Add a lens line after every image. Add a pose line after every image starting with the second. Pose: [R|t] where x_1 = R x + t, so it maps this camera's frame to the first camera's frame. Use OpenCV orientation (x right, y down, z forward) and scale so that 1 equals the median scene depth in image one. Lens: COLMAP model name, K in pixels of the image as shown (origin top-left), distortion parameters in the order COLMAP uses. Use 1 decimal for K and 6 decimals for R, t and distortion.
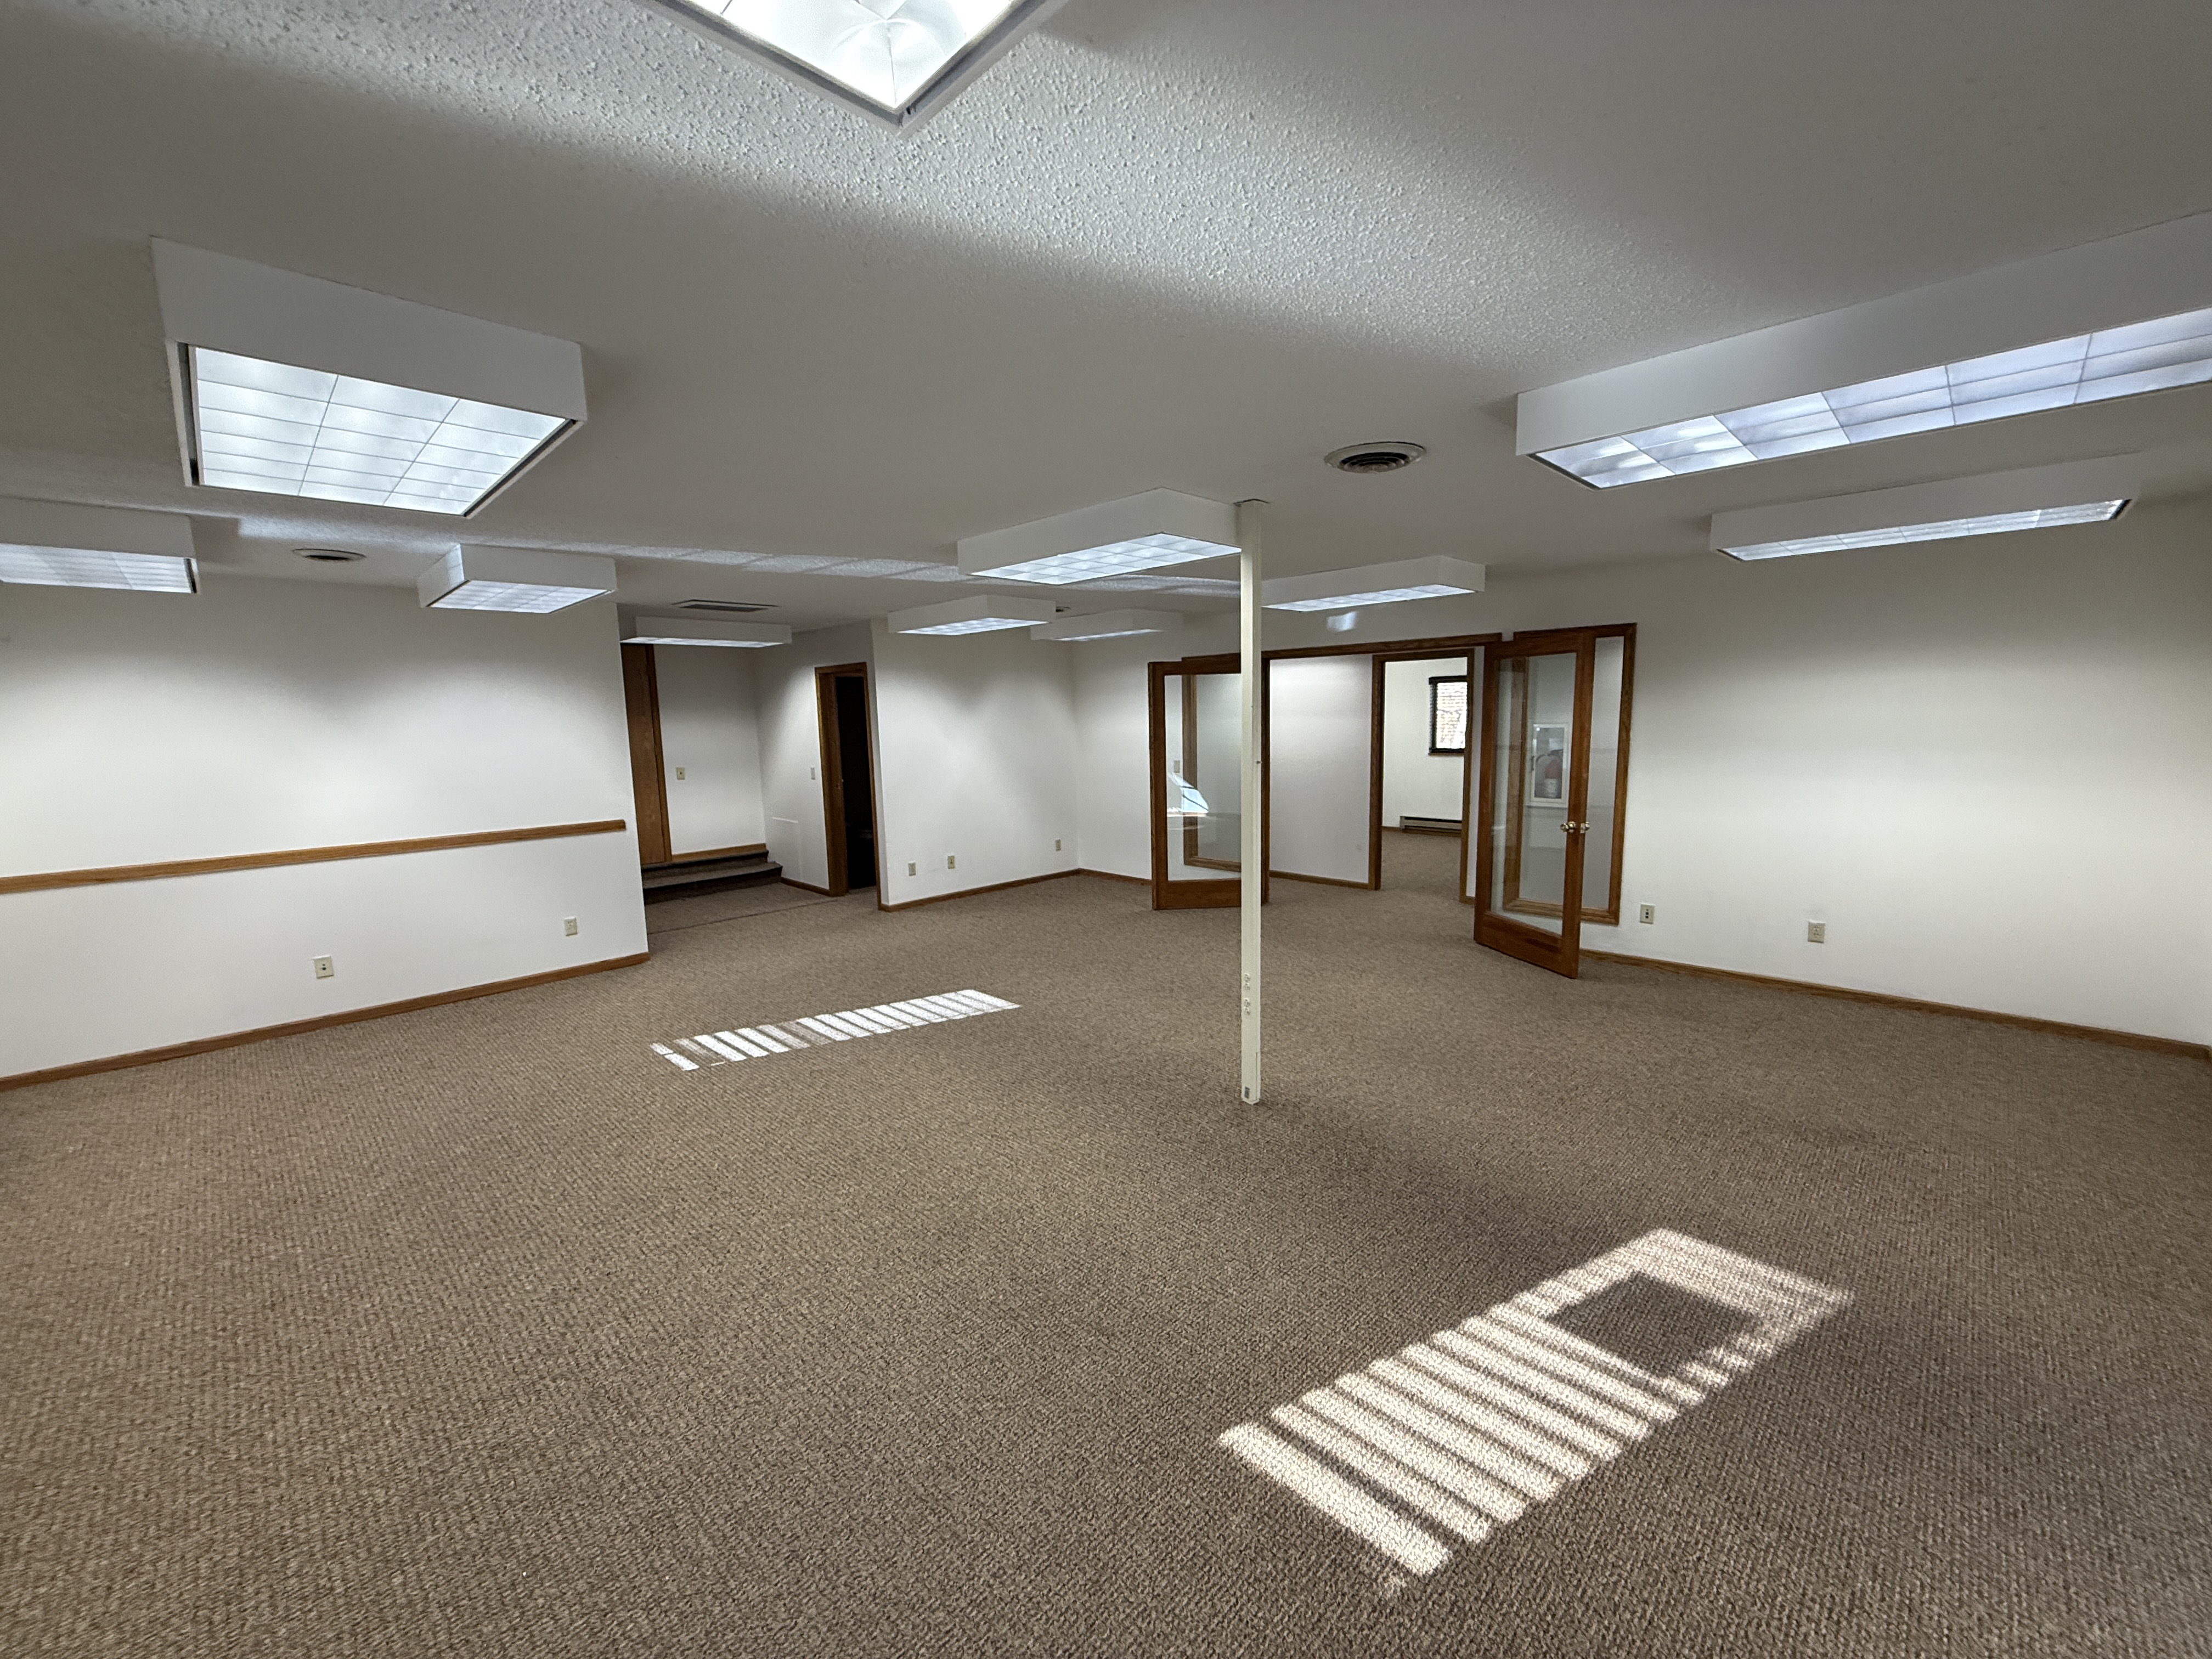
lens RADIAL K [[878.3, 0, 1101.1], [0, 878.3, 831.8], [0, 0, 1]] dist [-0.001474, 0.000493]
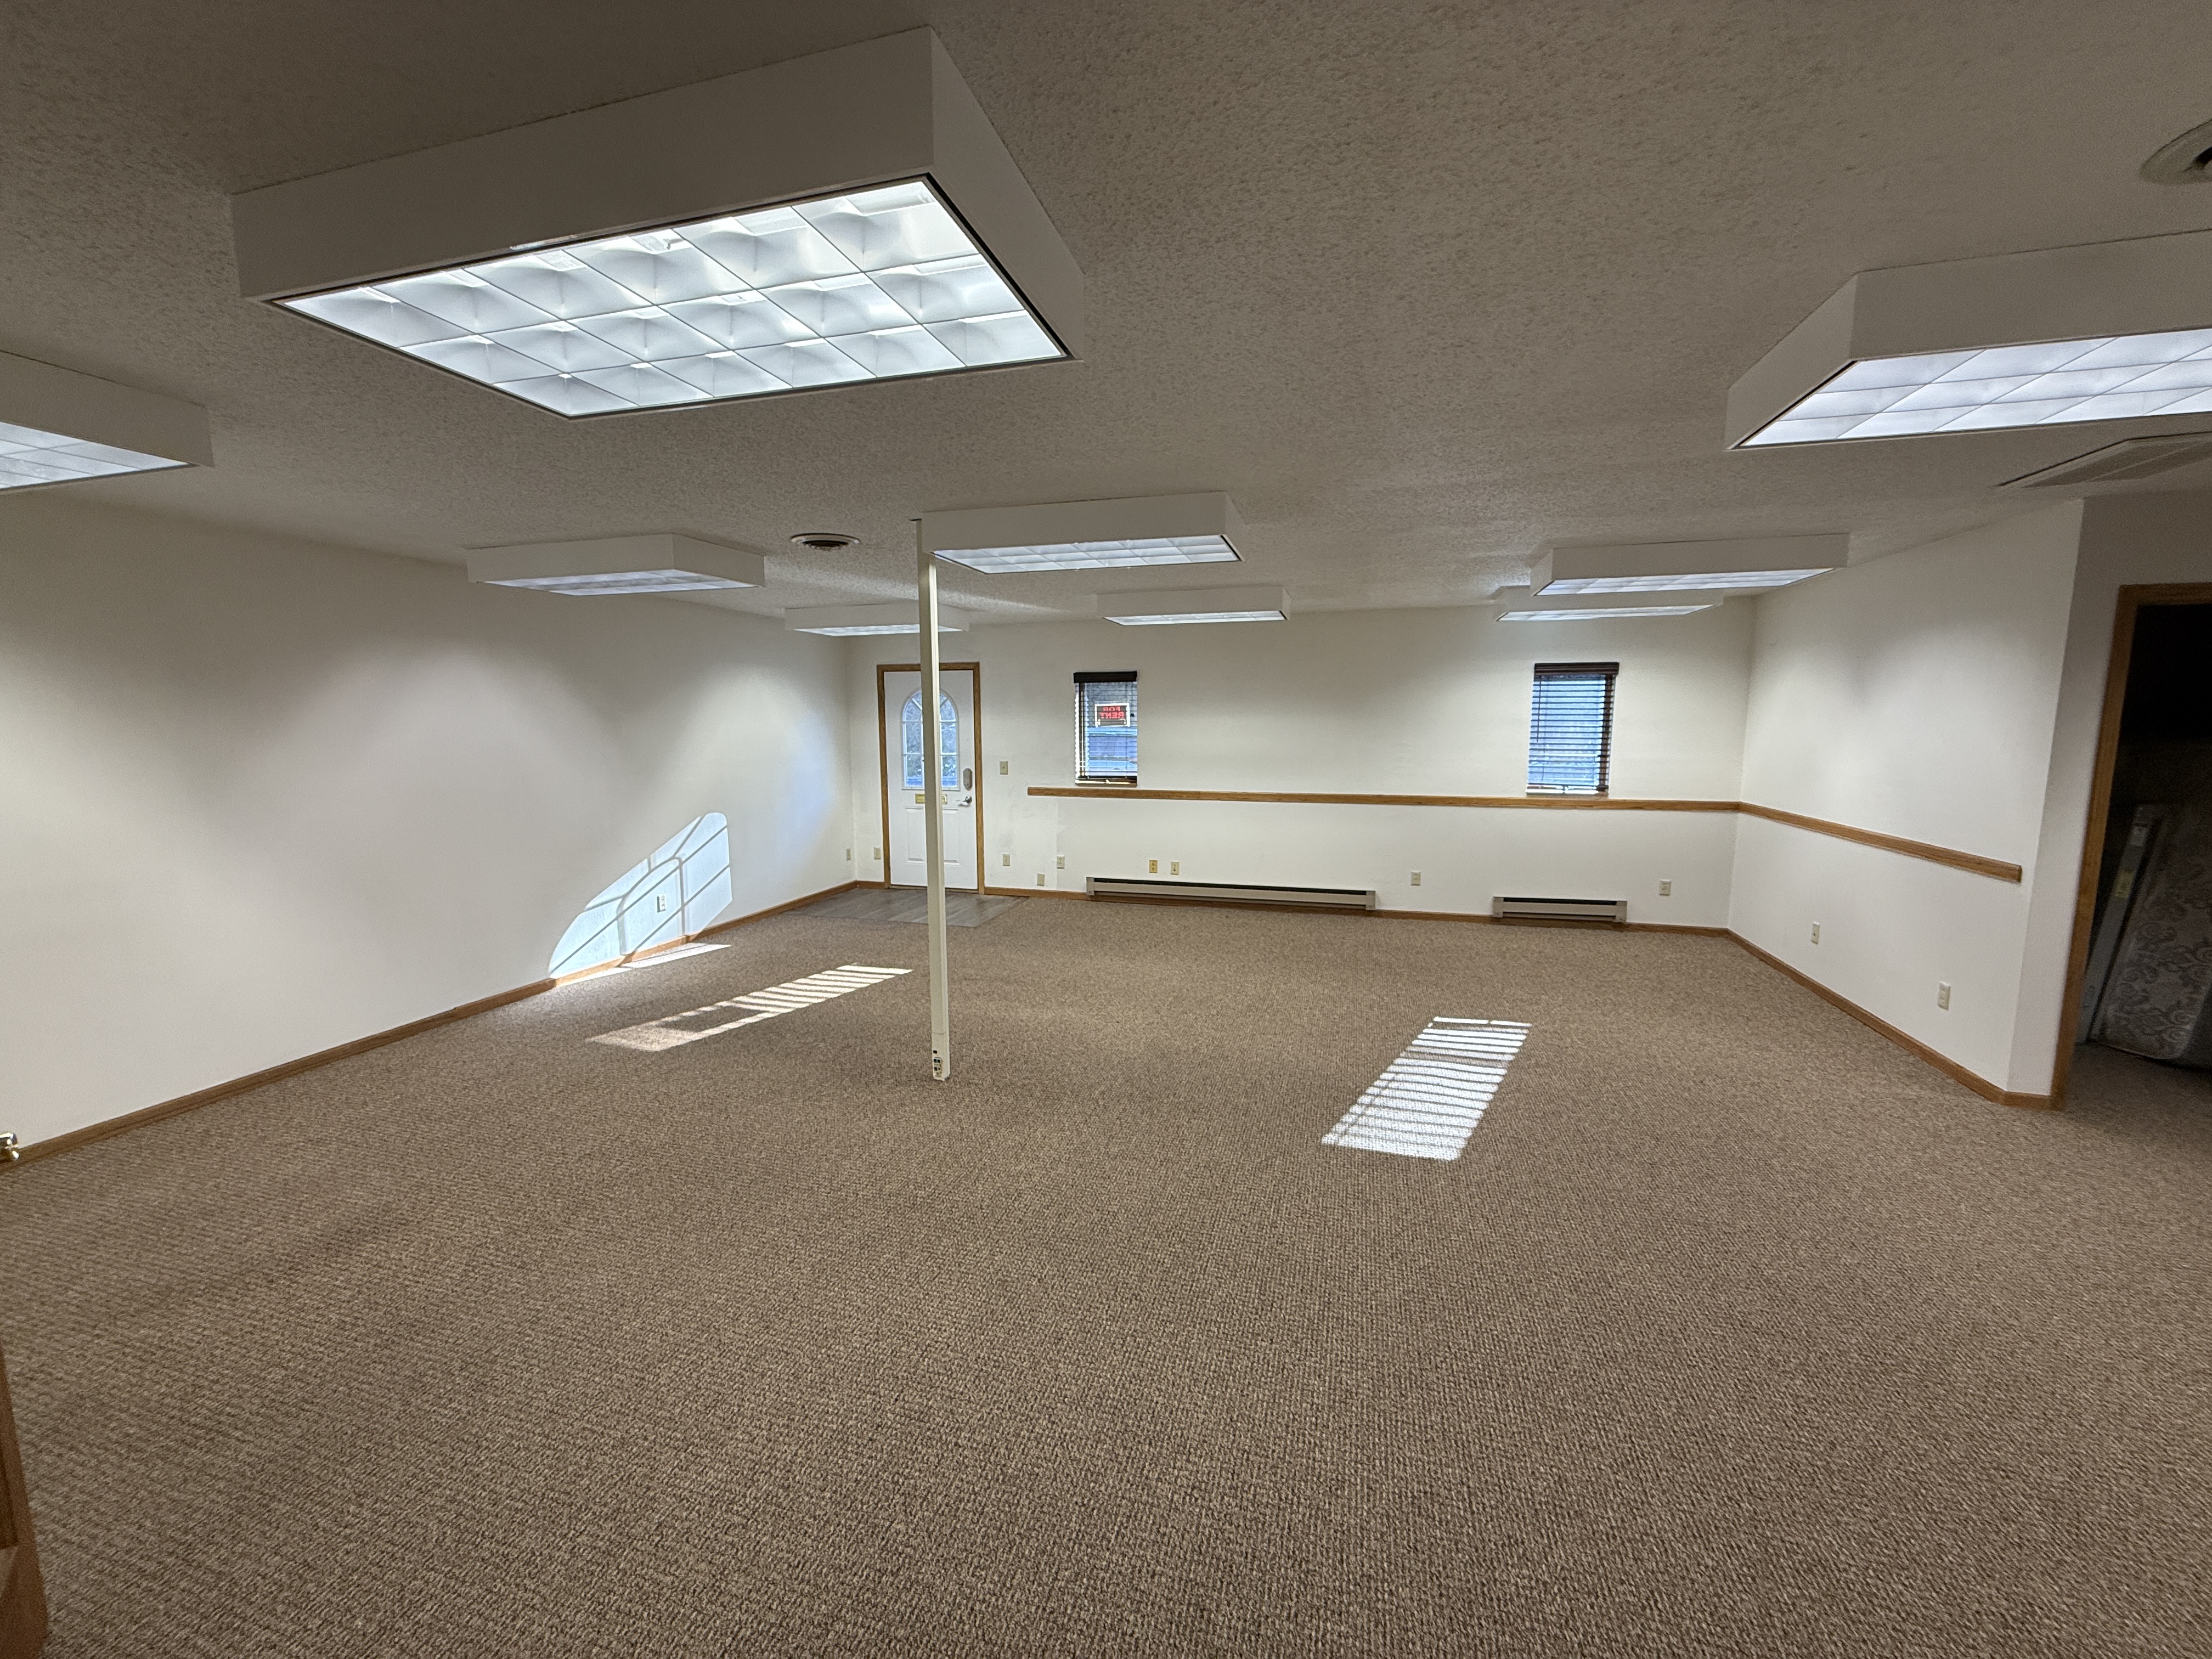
lens RADIAL K [[878.3, 0, 1107.5], [0, 878.3, 830.1], [0, 0, 1]] dist [-0.001474, 0.000493]
pose [[-0.880922, 0.084488, -0.465659, 0.699924], [-0.038139, 0.968062, 0.247792, -0.389825], [0.471722, 0.236045, -0.849565, 2.926406]]
